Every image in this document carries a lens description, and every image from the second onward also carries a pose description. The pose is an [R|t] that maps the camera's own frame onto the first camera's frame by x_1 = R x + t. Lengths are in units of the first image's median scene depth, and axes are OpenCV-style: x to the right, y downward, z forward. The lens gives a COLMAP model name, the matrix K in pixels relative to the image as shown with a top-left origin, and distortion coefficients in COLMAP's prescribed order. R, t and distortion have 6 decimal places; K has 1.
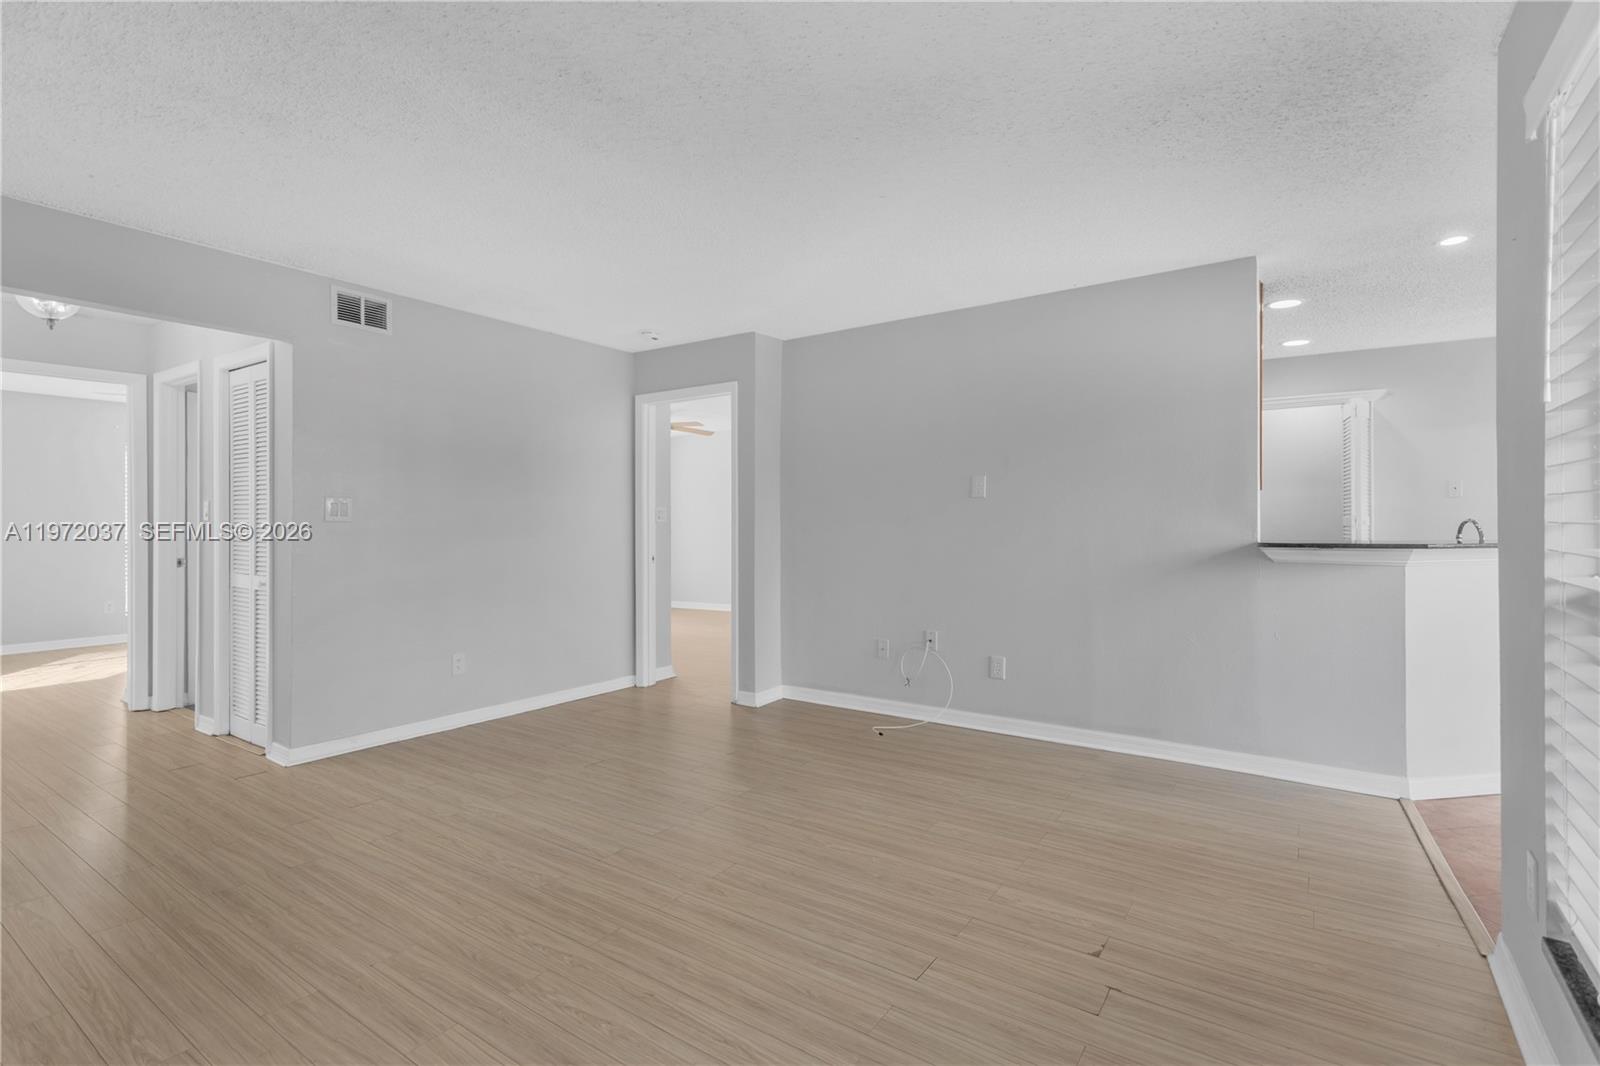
lens RADIAL K [[751.3, 0, 798.3], [0, 751.3, 524.5], [0, 0, 1]] dist [0.015488, -0.002163]
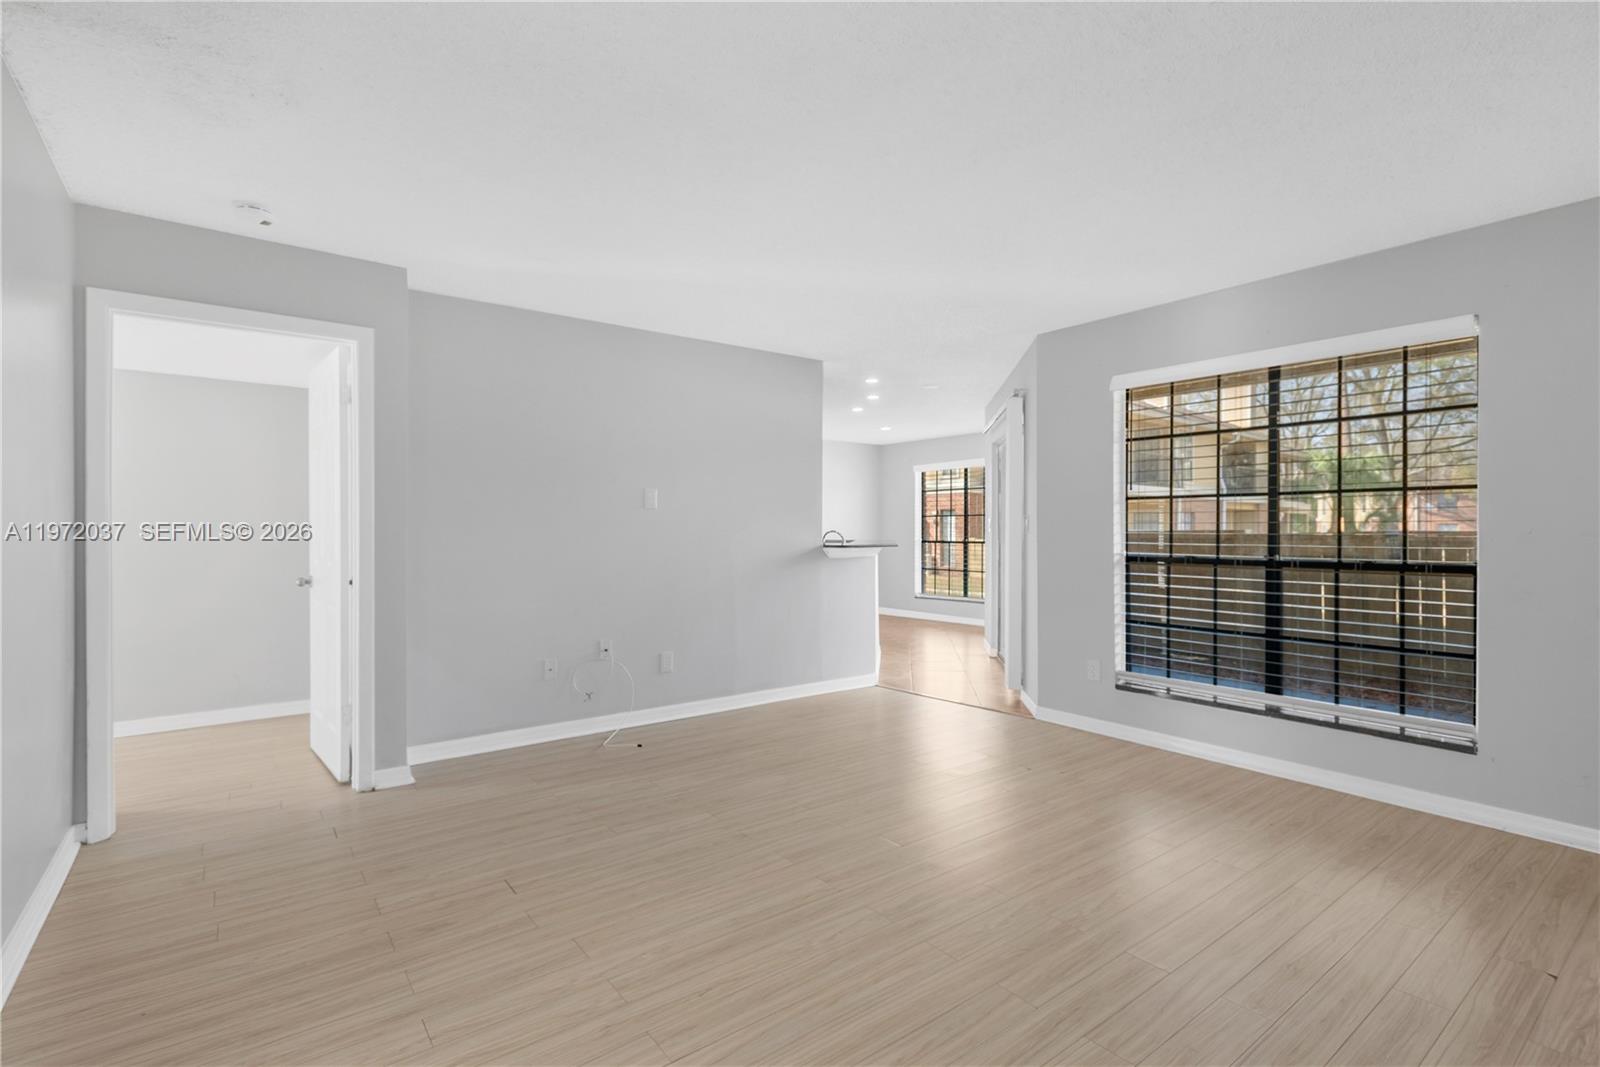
lens RADIAL K [[751.3, 0, 804.1], [0, 751.3, 532.3], [0, 0, 1]] dist [0.015488, -0.002163]
pose [[0.300482, 0.001689, 0.953786, -0.876598], [0.000775, 0.999998, -0.002014, 0.000990], [-0.953787, 0.001344, 0.300480, 0.568033]]
